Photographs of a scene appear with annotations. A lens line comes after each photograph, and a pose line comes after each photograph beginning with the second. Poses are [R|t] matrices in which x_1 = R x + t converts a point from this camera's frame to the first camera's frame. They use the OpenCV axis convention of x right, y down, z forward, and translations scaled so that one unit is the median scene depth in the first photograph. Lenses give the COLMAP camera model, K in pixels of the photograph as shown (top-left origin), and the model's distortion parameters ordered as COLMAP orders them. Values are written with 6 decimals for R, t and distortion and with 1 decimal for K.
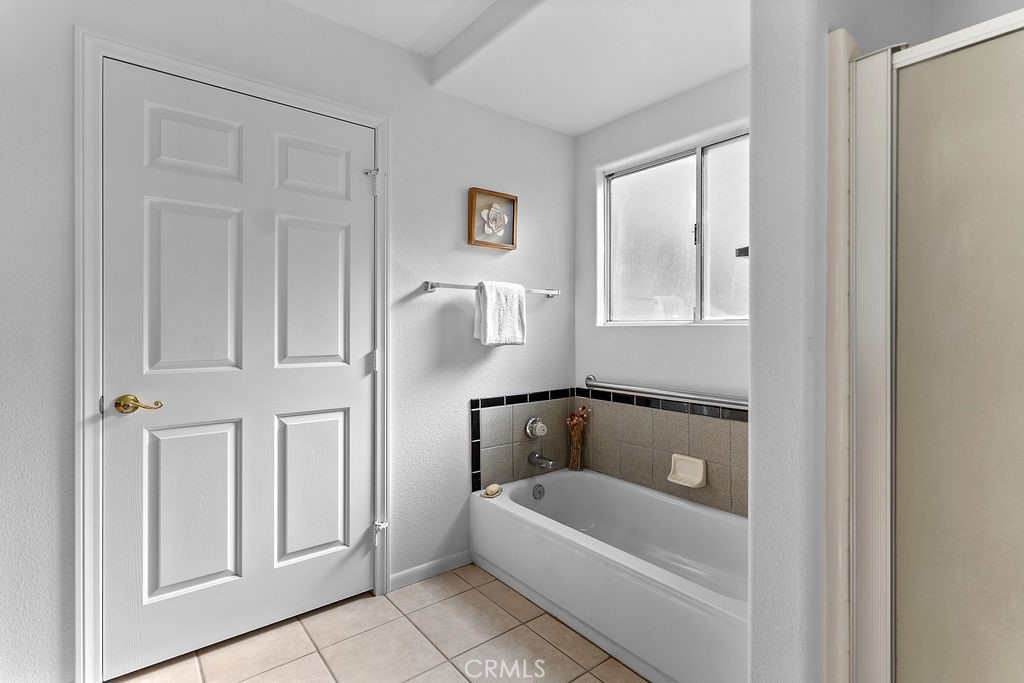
lens RADIAL K [[491.8, 0, 515.4], [0, 491.8, 331.3], [0, 0, 1]] dist [0.000145, 0.000314]
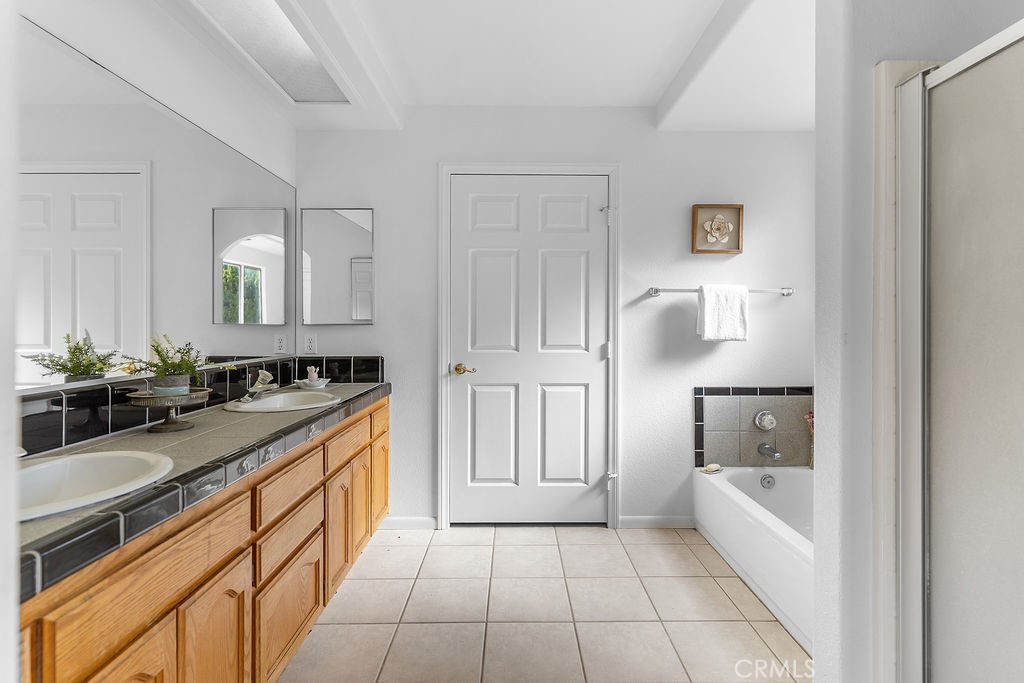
lens RADIAL K [[491.8, 0, 515.4], [0, 491.8, 331.3], [0, 0, 1]] dist [0.000145, 0.000314]
pose [[0.789675, 0.007277, -0.613482, 0.299812], [-0.004687, 0.999972, 0.005829, 0.002154], [0.613507, -0.001728, 0.789687, -0.180908]]
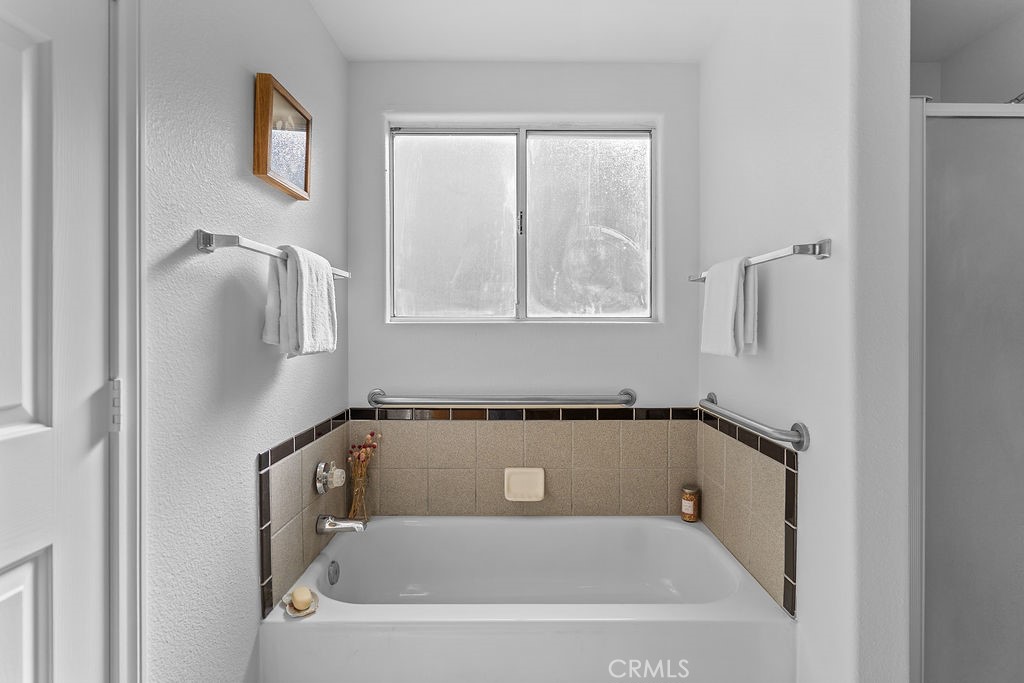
lens RADIAL K [[491.8, 0, 515.4], [0, 491.8, 331.3], [0, 0, 1]] dist [0.000145, 0.000314]
pose [[0.620147, -0.009280, 0.784431, -0.361944], [0.005220, 0.999957, 0.007703, -0.003623], [-0.784468, -0.000682, 0.620169, 0.448192]]
